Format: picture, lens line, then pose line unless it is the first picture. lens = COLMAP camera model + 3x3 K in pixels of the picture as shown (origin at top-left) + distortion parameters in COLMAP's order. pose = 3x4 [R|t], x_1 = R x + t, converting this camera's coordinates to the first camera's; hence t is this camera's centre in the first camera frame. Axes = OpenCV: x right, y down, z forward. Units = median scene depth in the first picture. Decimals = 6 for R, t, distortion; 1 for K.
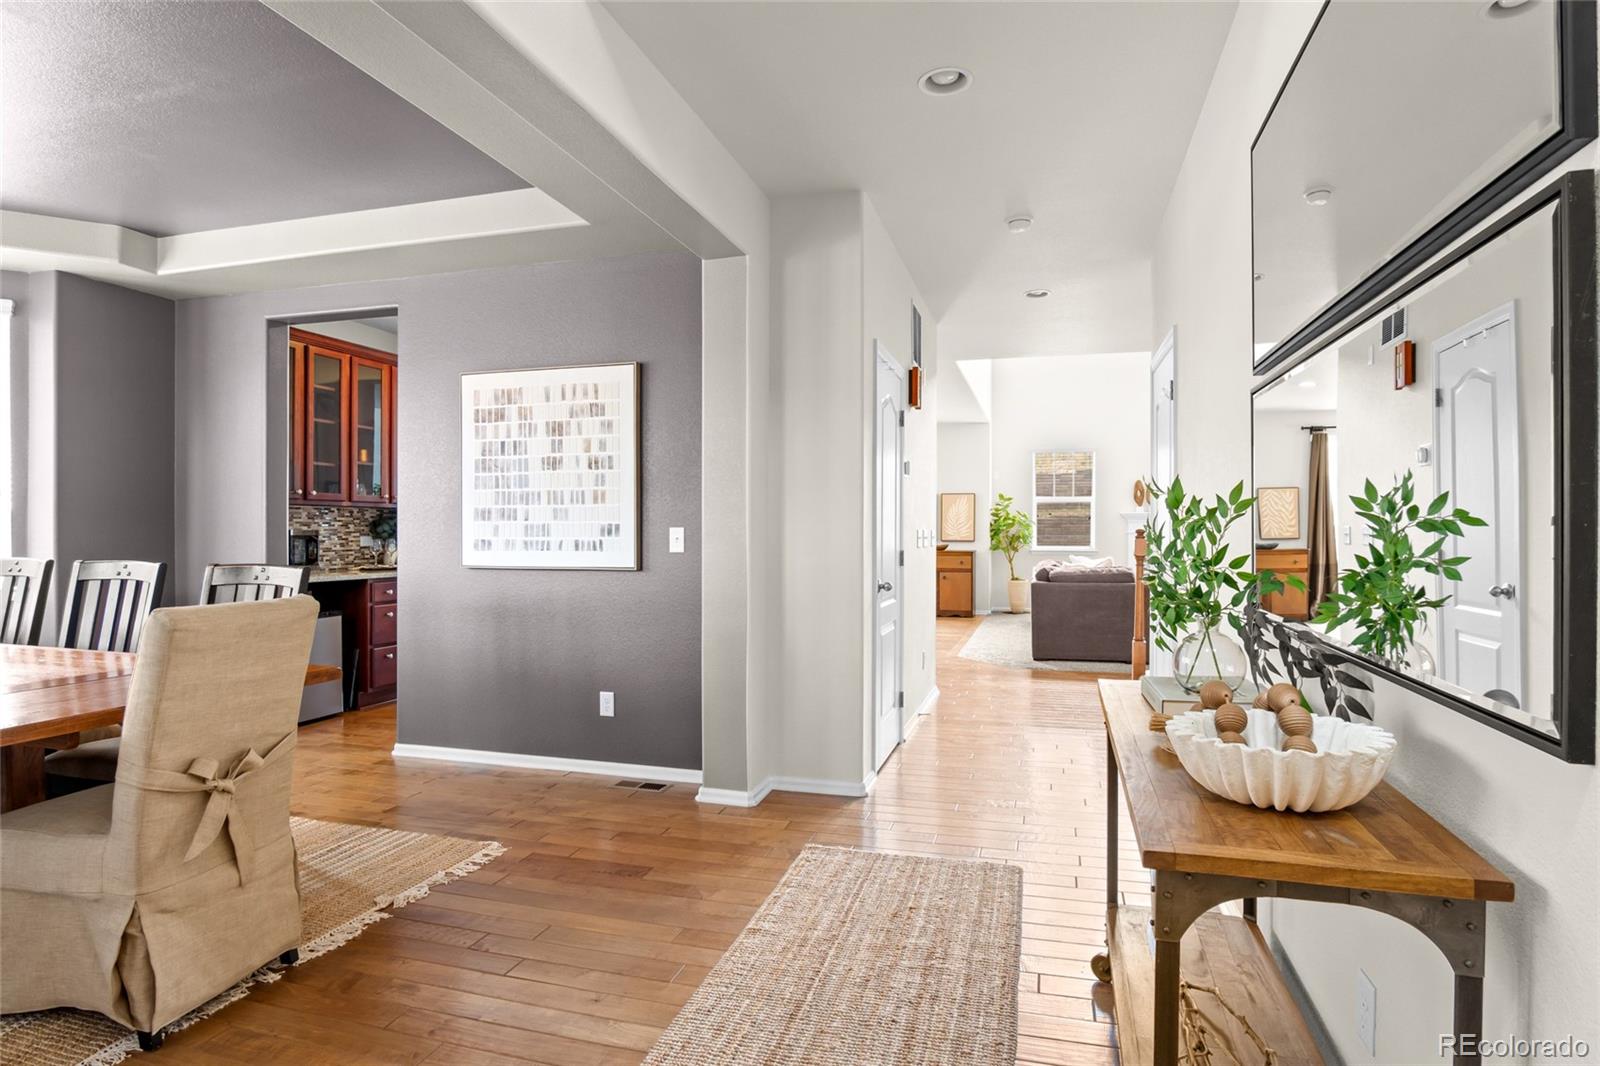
lens RADIAL K [[868.6, 0, 802.0], [0, 868.6, 533.5], [0, 0, 1]] dist [-0.031324, 0.006058]
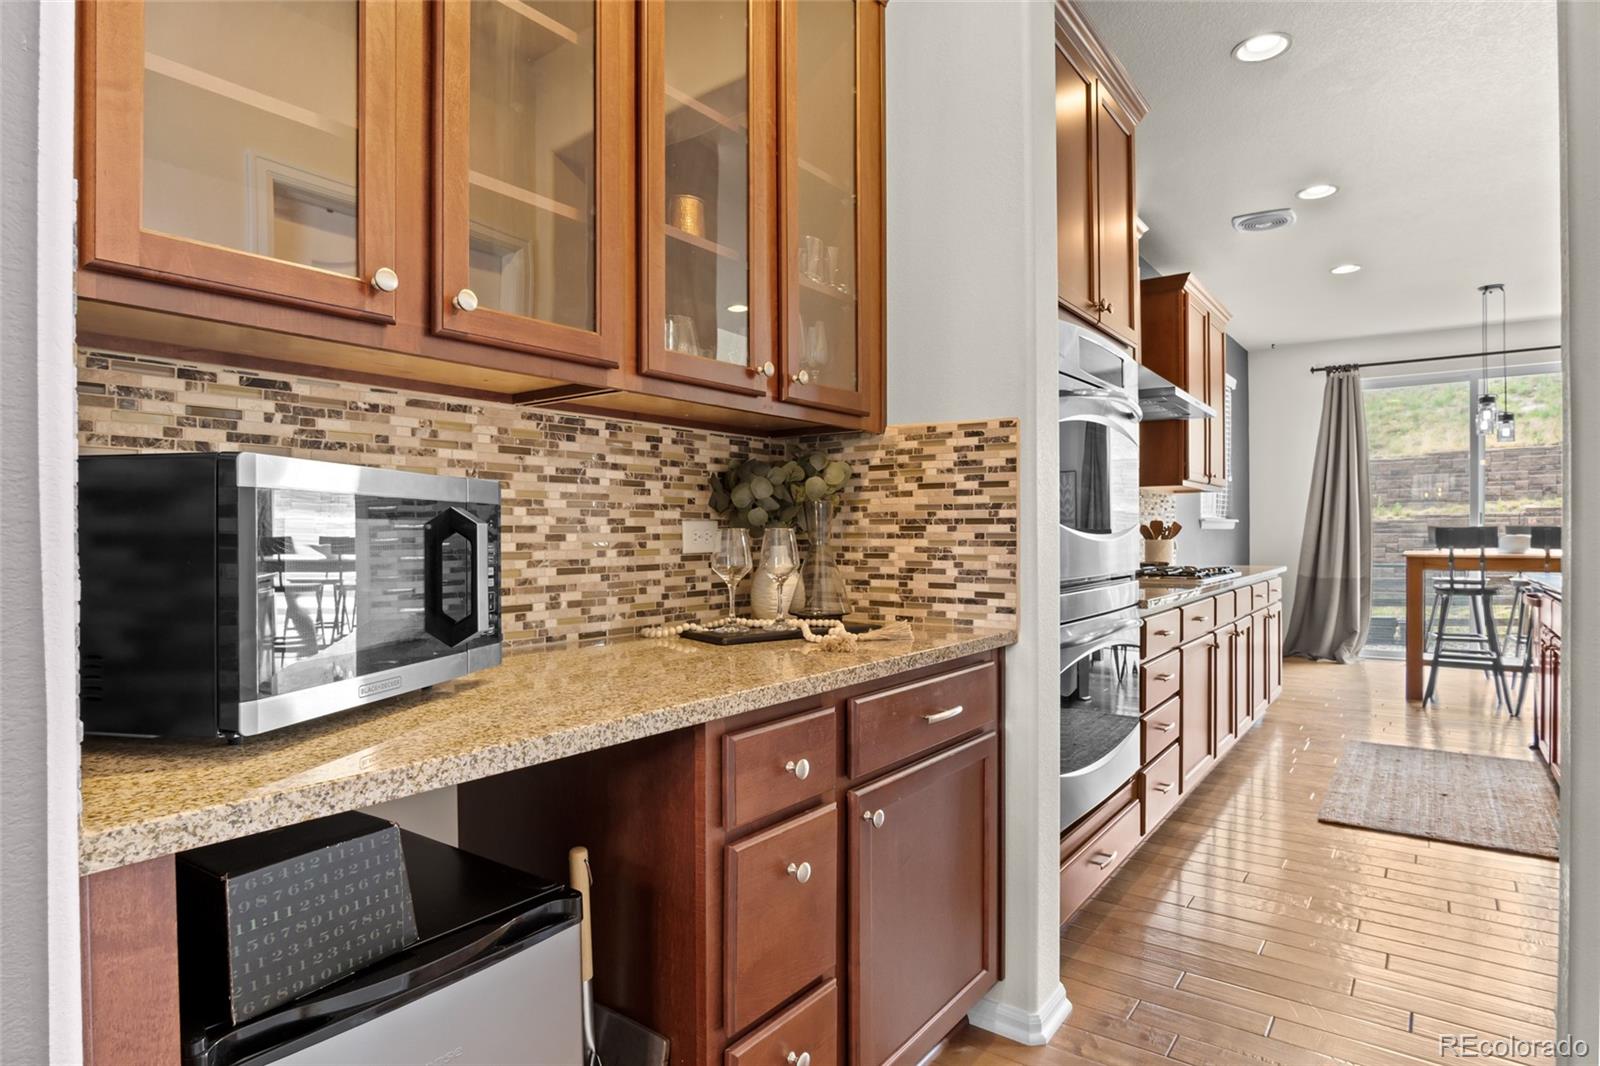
lens RADIAL K [[868.6, 0, 800.2], [0, 868.6, 536.7], [0, 0, 1]] dist [-0.031324, 0.006058]
pose [[0.935134, -0.007259, -0.354219, -0.576429], [0.006784, 0.999974, -0.002582, 0.015806], [0.354229, 0.000011, 0.935159, 1.149583]]
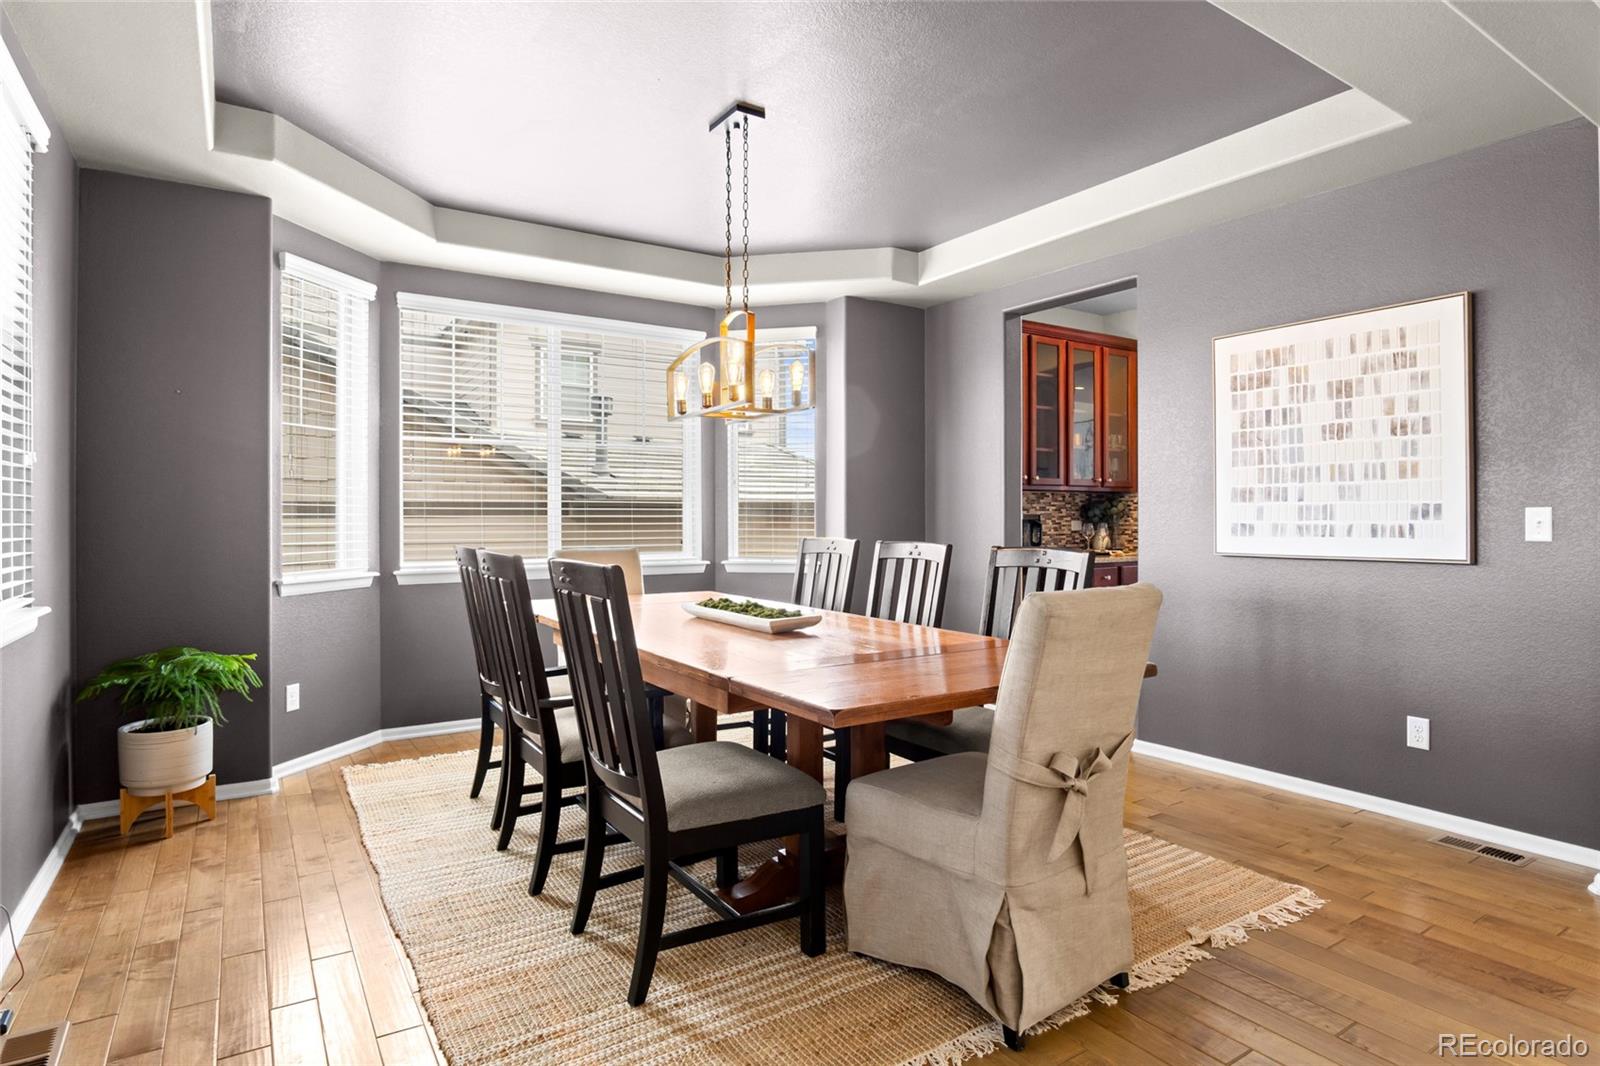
lens RADIAL K [[868.6, 0, 795.9], [0, 868.6, 509.4], [0, 0, 1]] dist [-0.031324, 0.006058]
pose [[0.755367, -0.007971, -0.655254, -0.148786], [0.000472, 0.999932, -0.011620, 0.002779], [0.655302, 0.008468, 0.755319, 0.044642]]
